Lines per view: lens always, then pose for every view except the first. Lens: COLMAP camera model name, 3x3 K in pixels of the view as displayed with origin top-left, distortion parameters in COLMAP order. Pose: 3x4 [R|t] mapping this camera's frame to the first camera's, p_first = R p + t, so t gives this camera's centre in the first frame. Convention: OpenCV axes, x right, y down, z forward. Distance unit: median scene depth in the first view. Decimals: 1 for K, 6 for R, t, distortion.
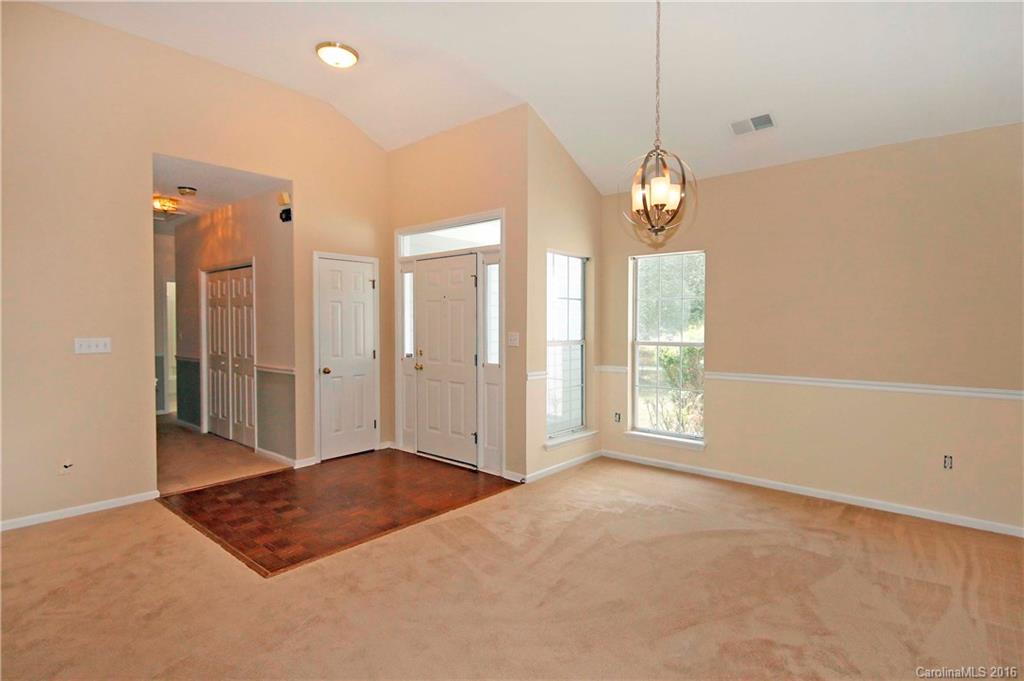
lens RADIAL K [[504.1, 0, 506.5], [0, 504.1, 336.3], [0, 0, 1]] dist [0.002073, -0.000022]
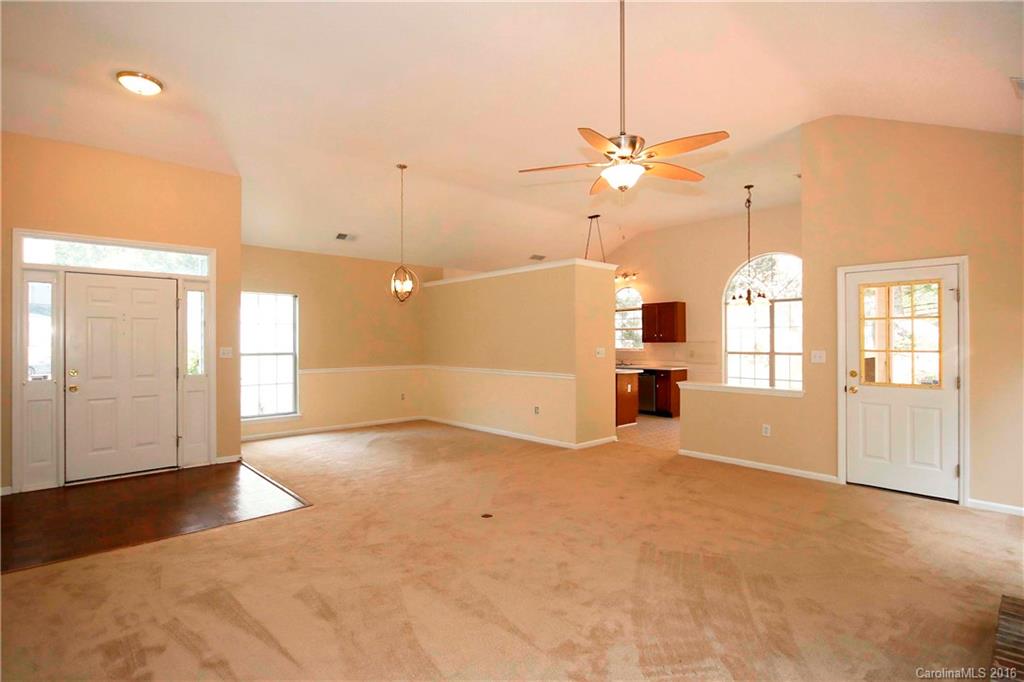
lens RADIAL K [[504.1, 0, 506.5], [0, 504.1, 336.8], [0, 0, 1]] dist [0.002073, -0.000022]
pose [[0.114014, 0.002846, 0.993475, -1.162850], [0.024237, 0.999690, -0.005645, -0.010502], [-0.993184, 0.024722, 0.113909, 0.133092]]
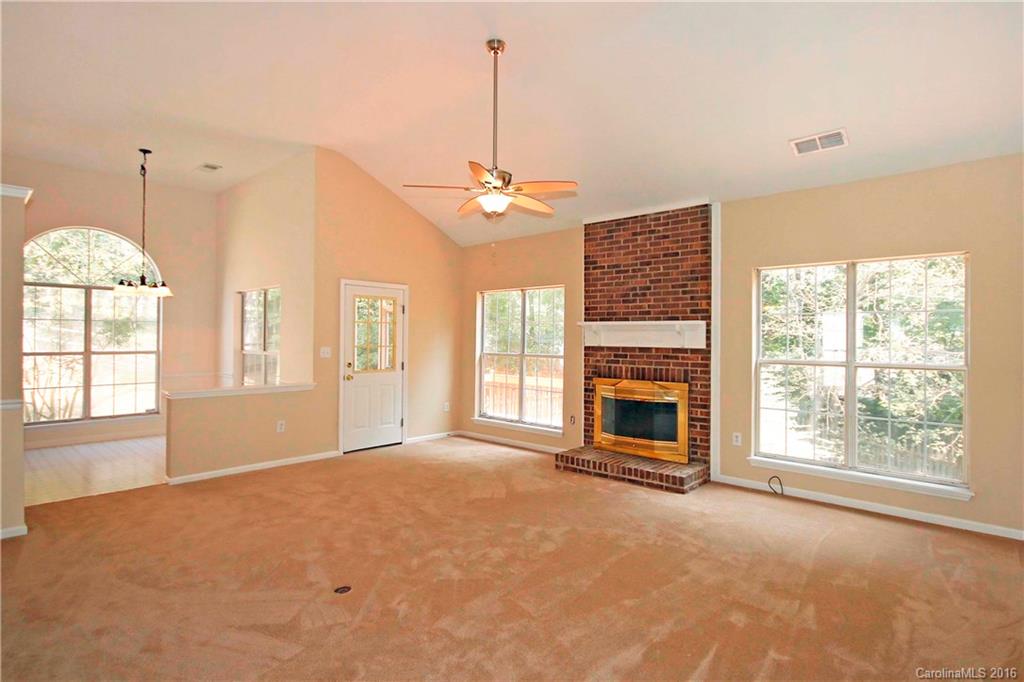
lens RADIAL K [[517.5, 0, 542.5], [0, 517.5, 337.2], [0, 0, 1]] dist [-0.000190, -0.000250]
pose [[-0.999932, -0.010962, -0.003993, -0.557752], [-0.011059, 0.999617, 0.025386, -0.034908], [0.003713, 0.025428, -0.999670, 0.871375]]
